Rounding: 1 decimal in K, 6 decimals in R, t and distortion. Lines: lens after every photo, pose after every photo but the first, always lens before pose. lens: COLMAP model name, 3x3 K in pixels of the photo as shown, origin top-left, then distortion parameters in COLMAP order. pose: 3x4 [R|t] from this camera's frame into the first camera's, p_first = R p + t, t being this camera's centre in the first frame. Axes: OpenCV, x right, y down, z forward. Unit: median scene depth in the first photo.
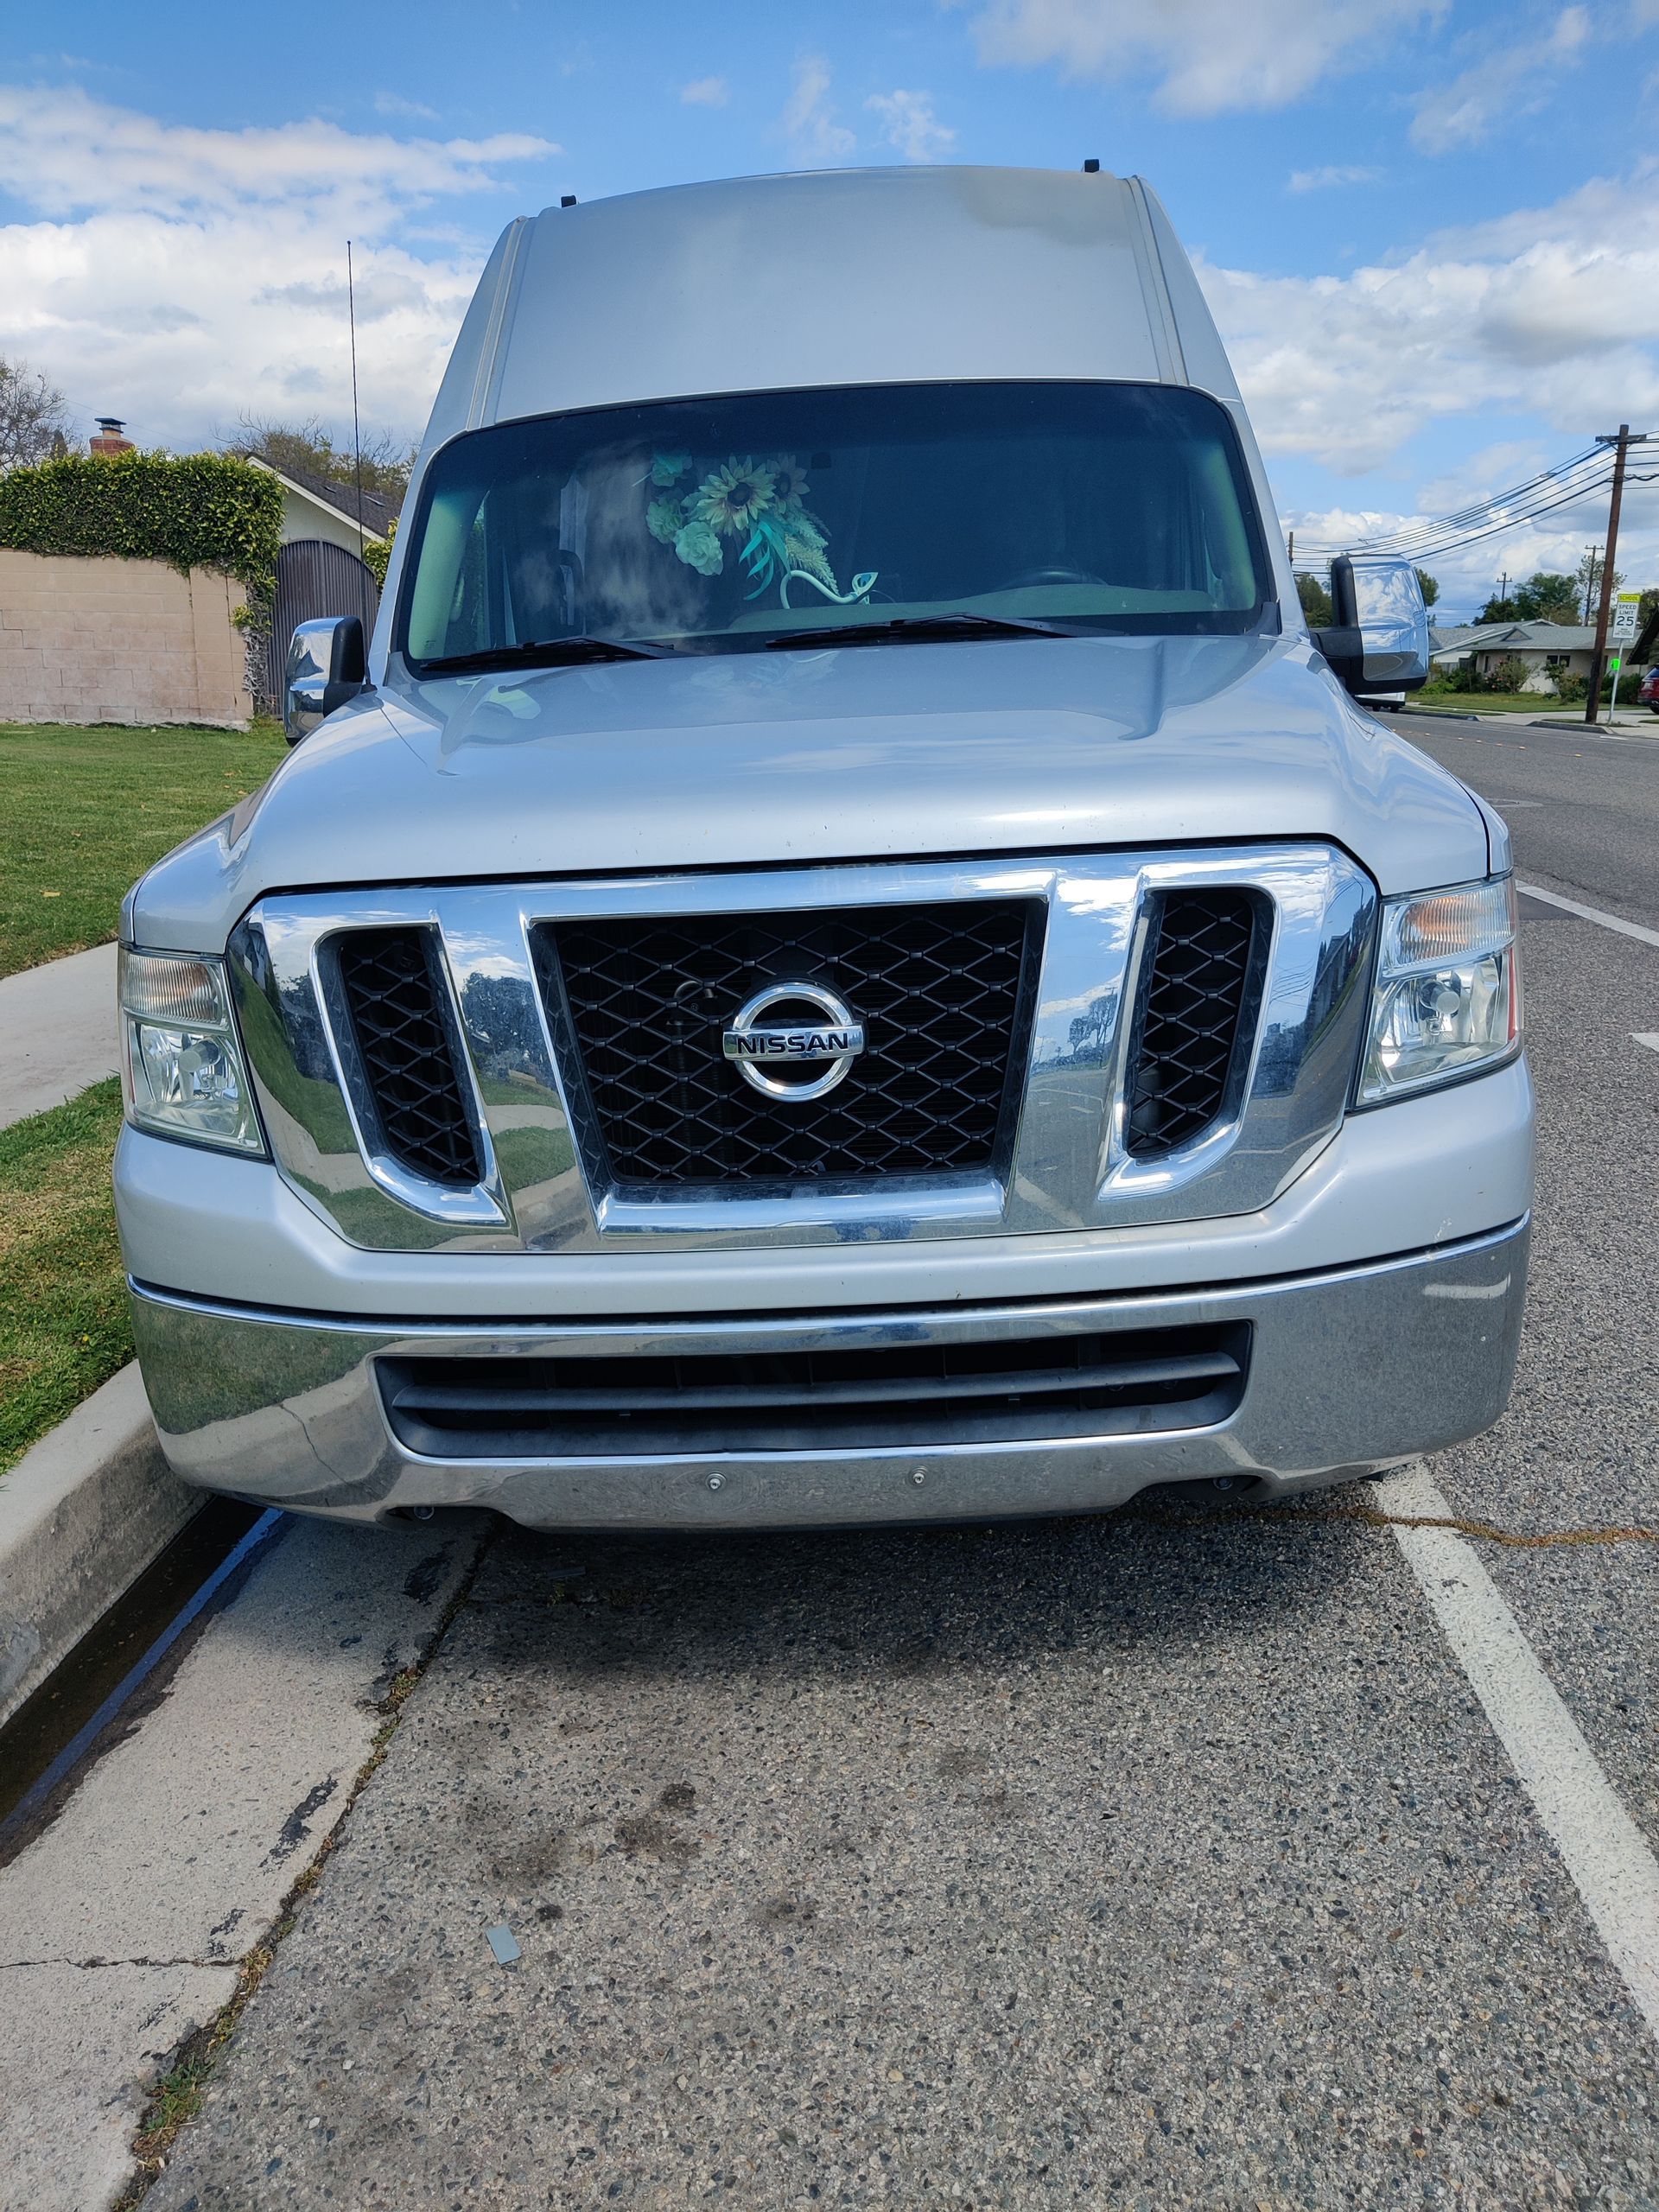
lens RADIAL K [[1626.9, 0, 830.6], [0, 1626.9, 1102.6], [0, 0, 1]] dist [0.002912, -0.005156]
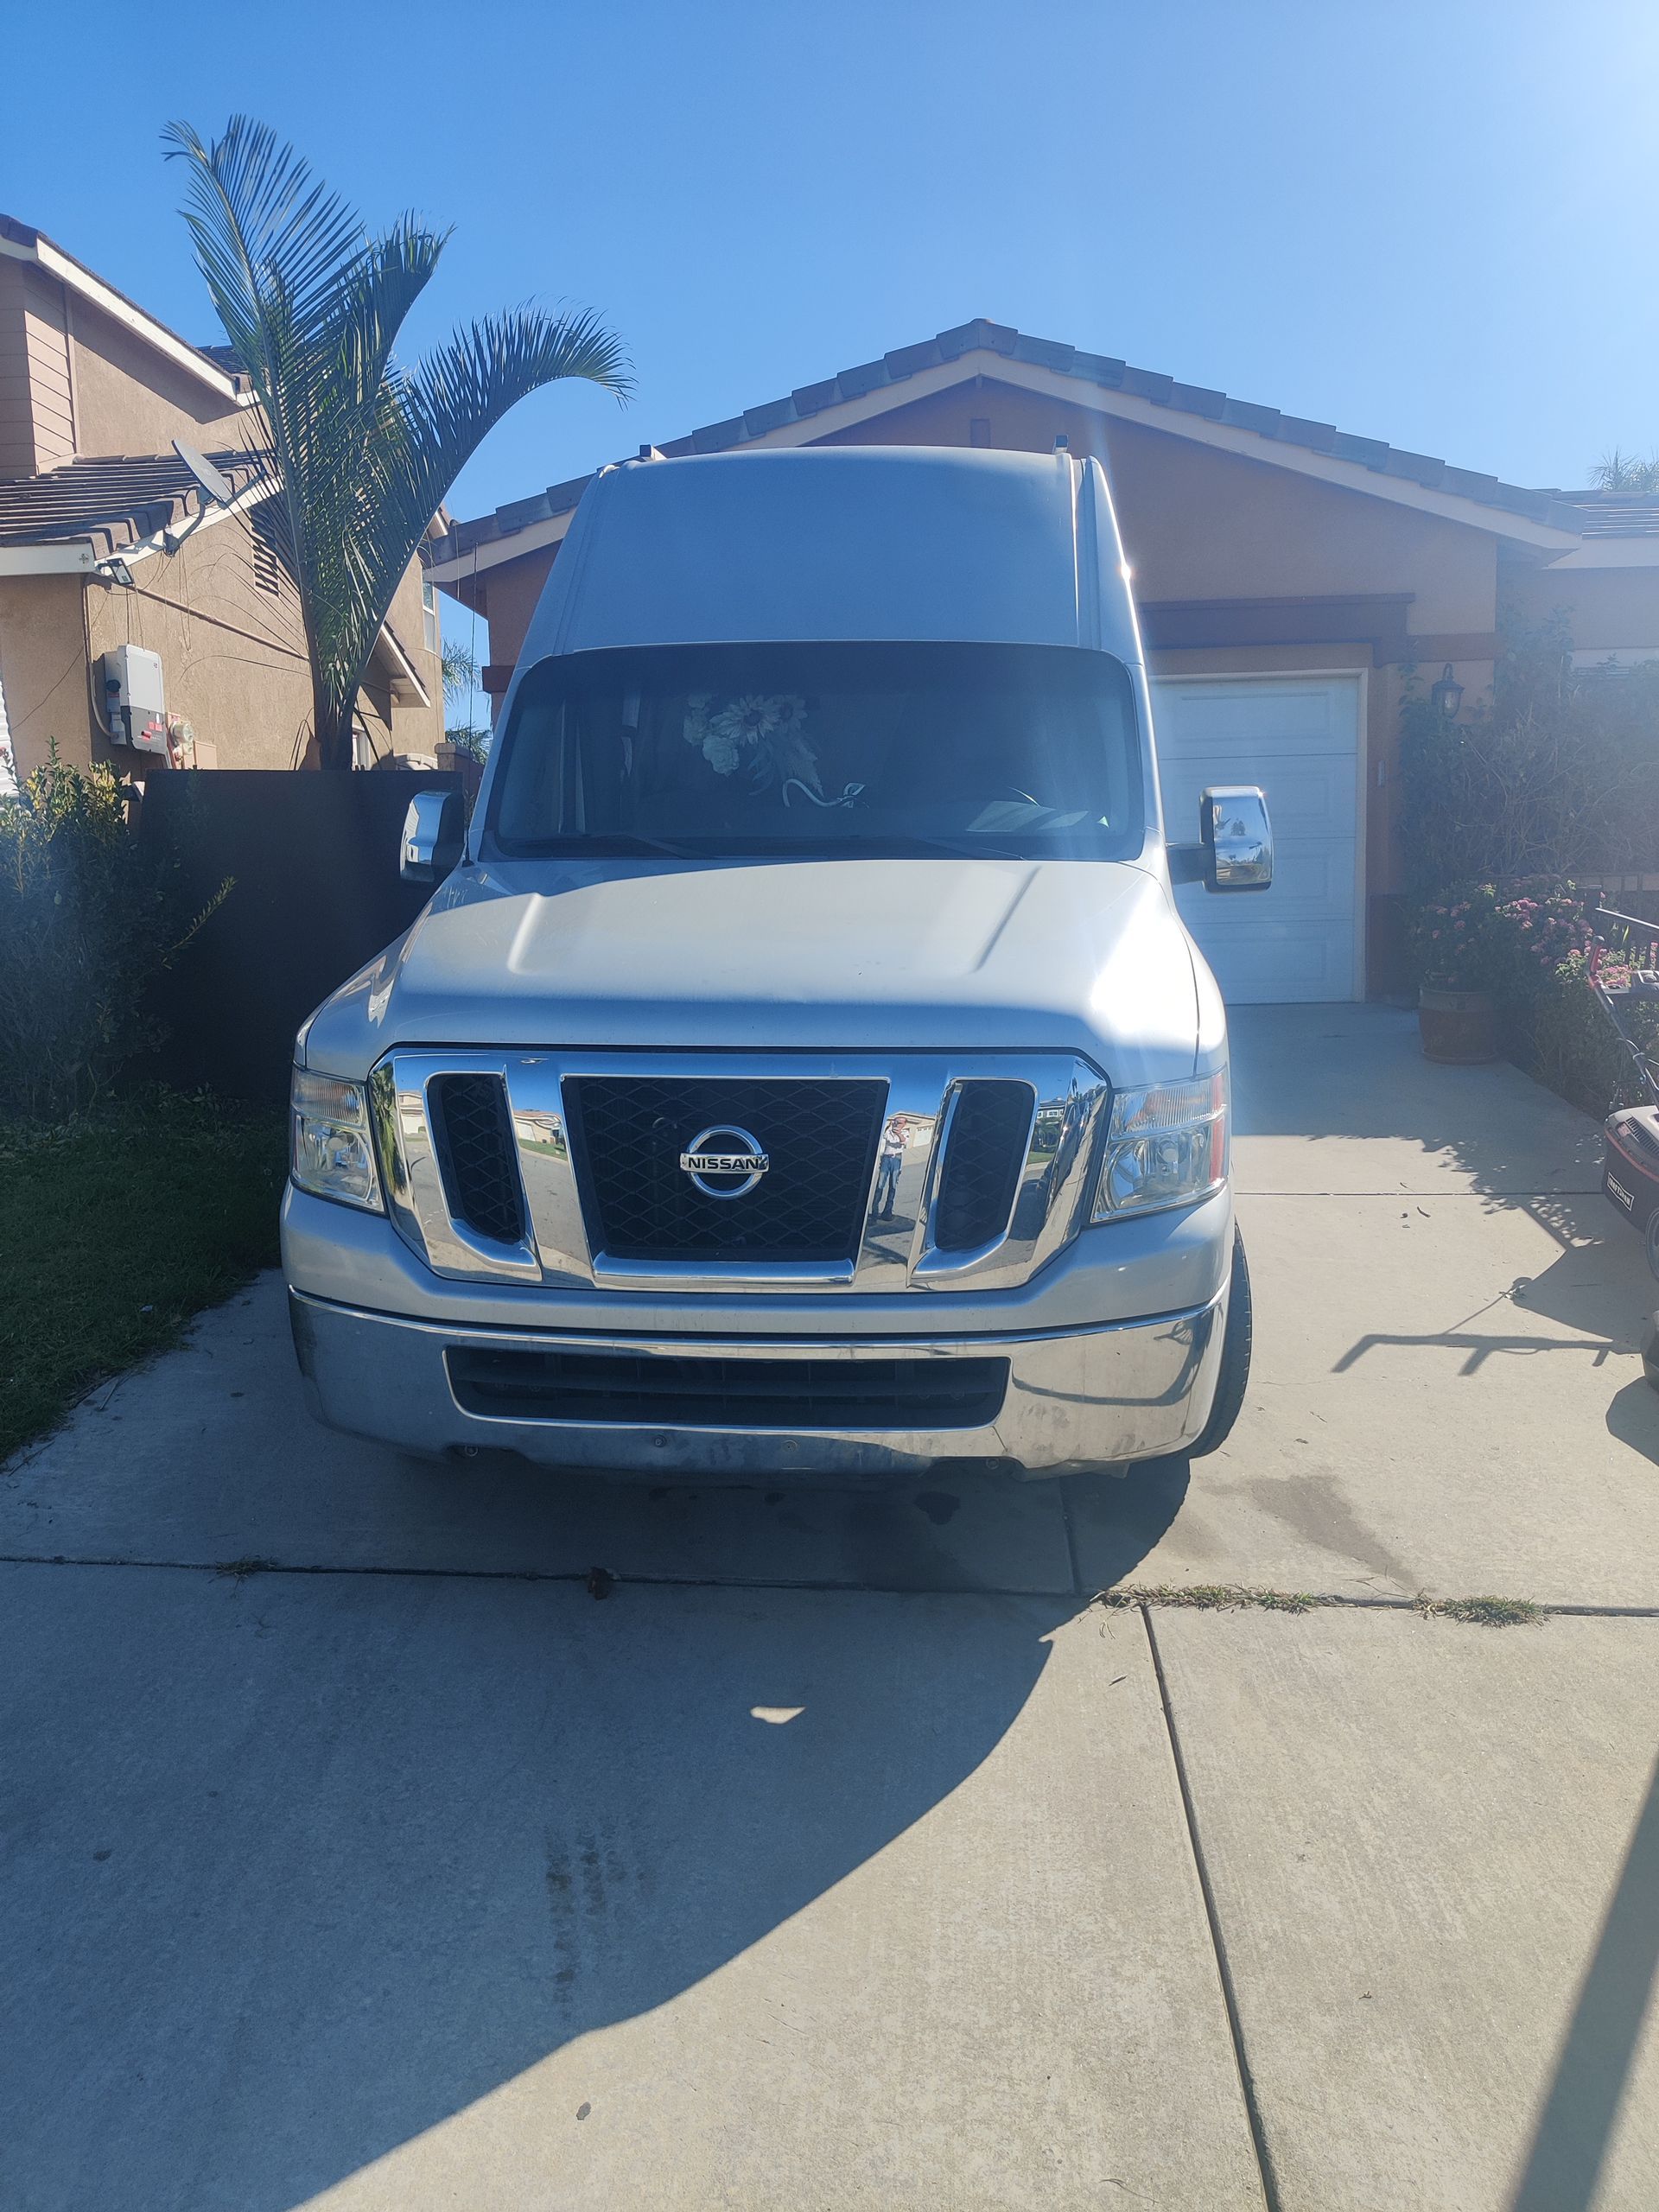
lens RADIAL K [[1626.9, 0, 830.6], [0, 1626.9, 1102.6], [0, 0, 1]] dist [0.002912, -0.005156]
pose [[0.997278, 0.064259, -0.036144, 0.124043], [-0.064829, 0.997787, -0.014806, -0.073365], [0.035112, 0.017109, 0.999237, -0.526058]]
